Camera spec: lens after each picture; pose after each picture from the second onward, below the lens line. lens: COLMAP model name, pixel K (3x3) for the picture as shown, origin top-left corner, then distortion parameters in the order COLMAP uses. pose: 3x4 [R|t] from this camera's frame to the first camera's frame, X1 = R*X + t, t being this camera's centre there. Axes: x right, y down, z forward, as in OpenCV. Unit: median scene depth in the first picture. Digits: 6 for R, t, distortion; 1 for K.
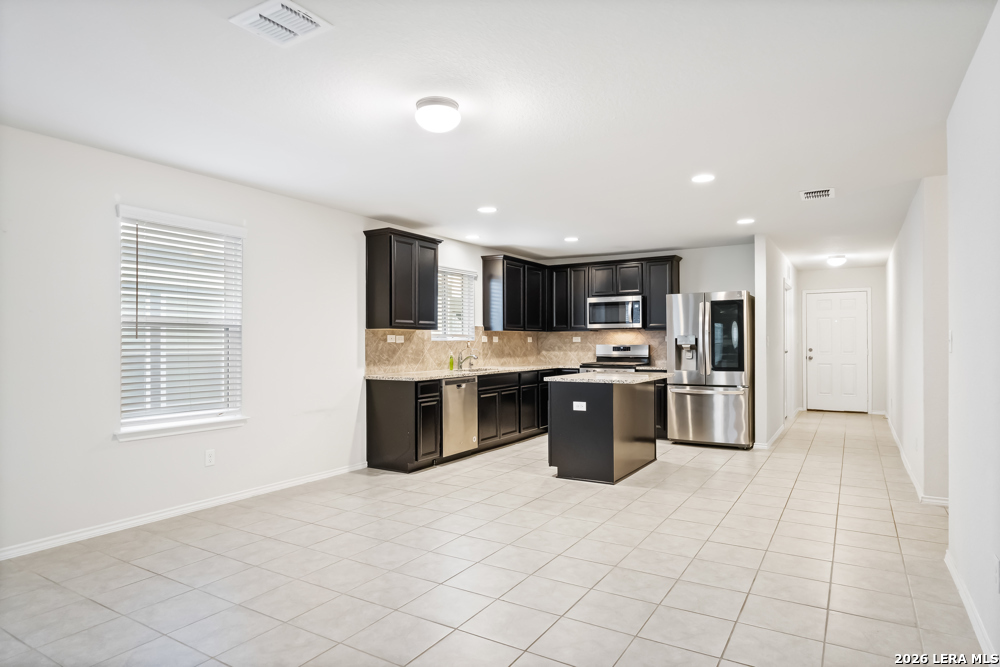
lens RADIAL K [[574.6, 0, 499.8], [0, 574.6, 338.1], [0, 0, 1]] dist [-0.002935, -0.000546]
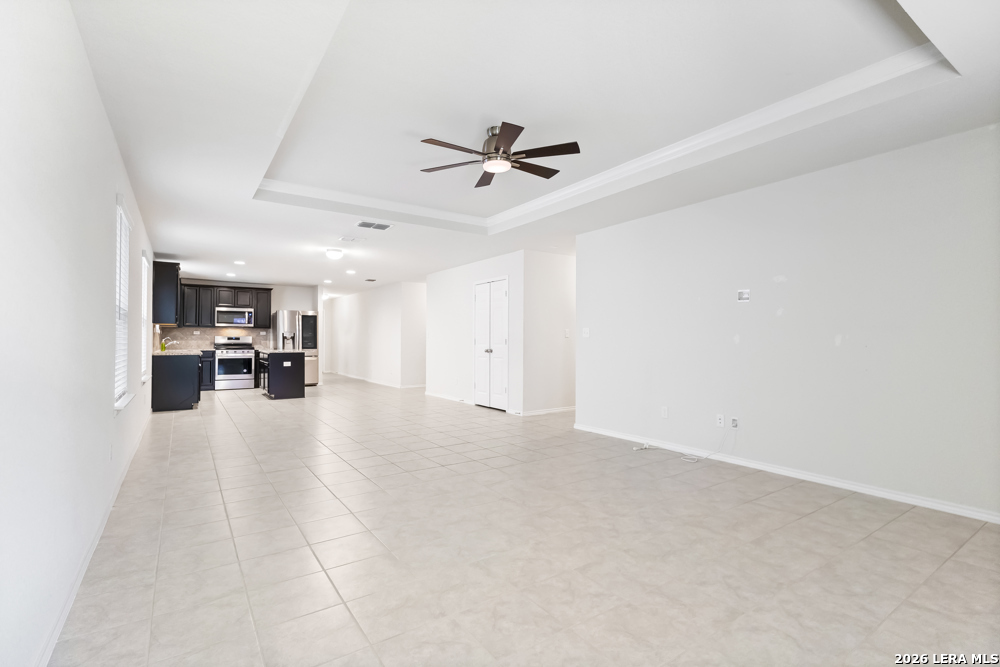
lens RADIAL K [[462.9, 0, 501.1], [0, 462.9, 337.5], [0, 0, 1]] dist [0.001668, 0.000271]
pose [[0.411326, 0.007467, 0.911458, -0.817967], [-0.010606, 0.999938, -0.003406, 0.013002], [-0.911426, -0.008265, 0.411380, -0.320852]]
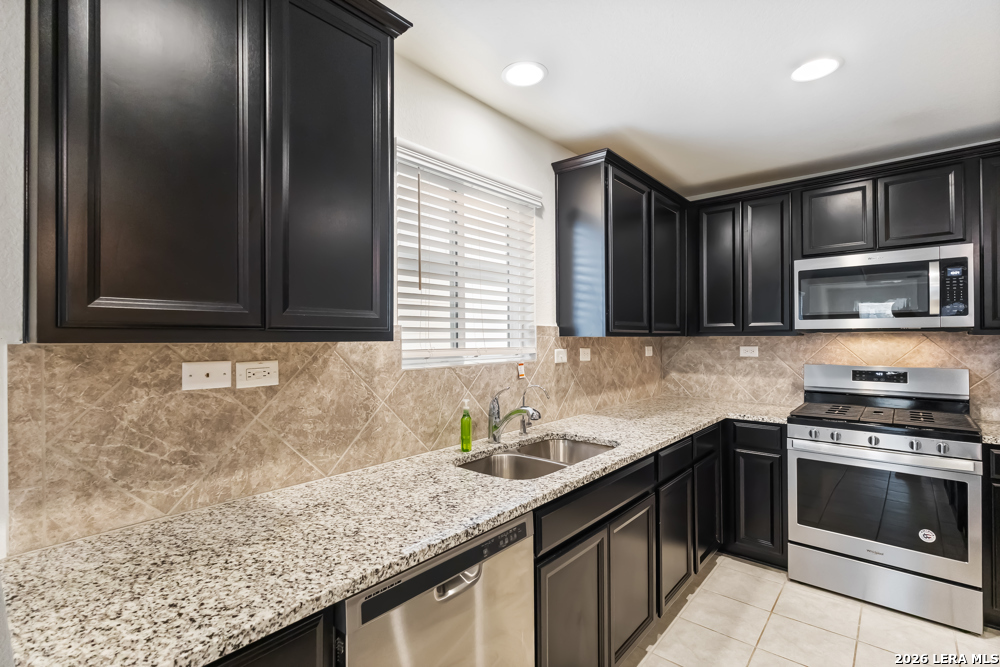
lens RADIAL K [[459.1, 0, 500.0], [0, 459.1, 333.5], [0, 0, 1]] dist [0.001975, 0.000574]
pose [[0.987451, -0.002910, -0.157899, -0.018312], [0.002503, 0.999993, -0.002776, -0.015489], [0.157906, 0.002346, 0.987451, 0.708227]]
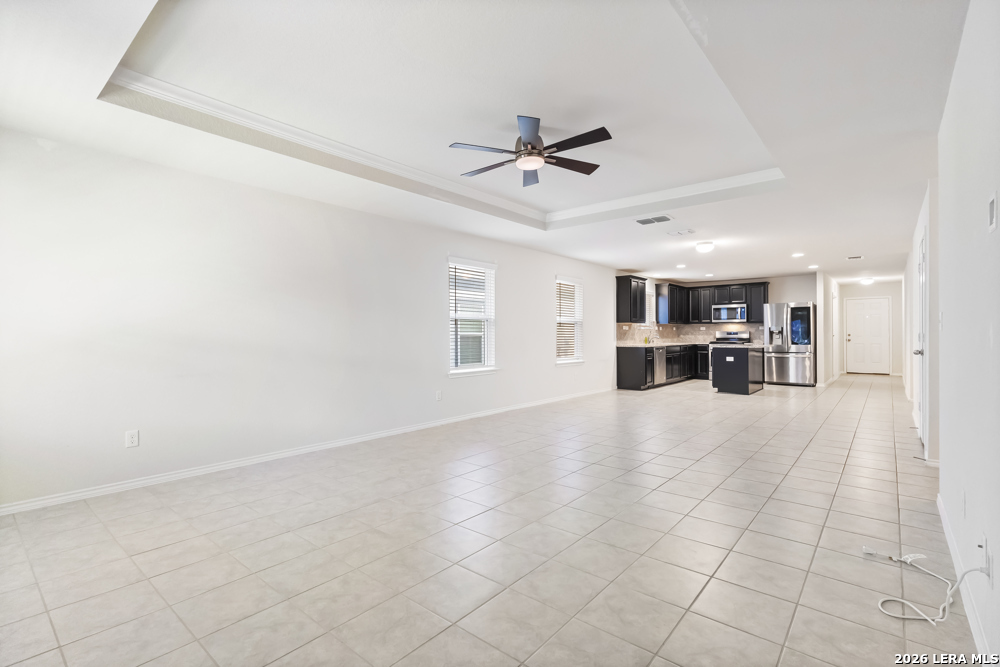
lens RADIAL K [[459.1, 0, 500.0], [0, 459.1, 333.5], [0, 0, 1]] dist [0.001975, 0.000574]
pose [[0.988592, -0.000375, -0.150619, -0.332093], [0.001565, 0.999968, 0.007783, 0.007136], [0.150611, -0.007930, 0.988561, -0.602862]]
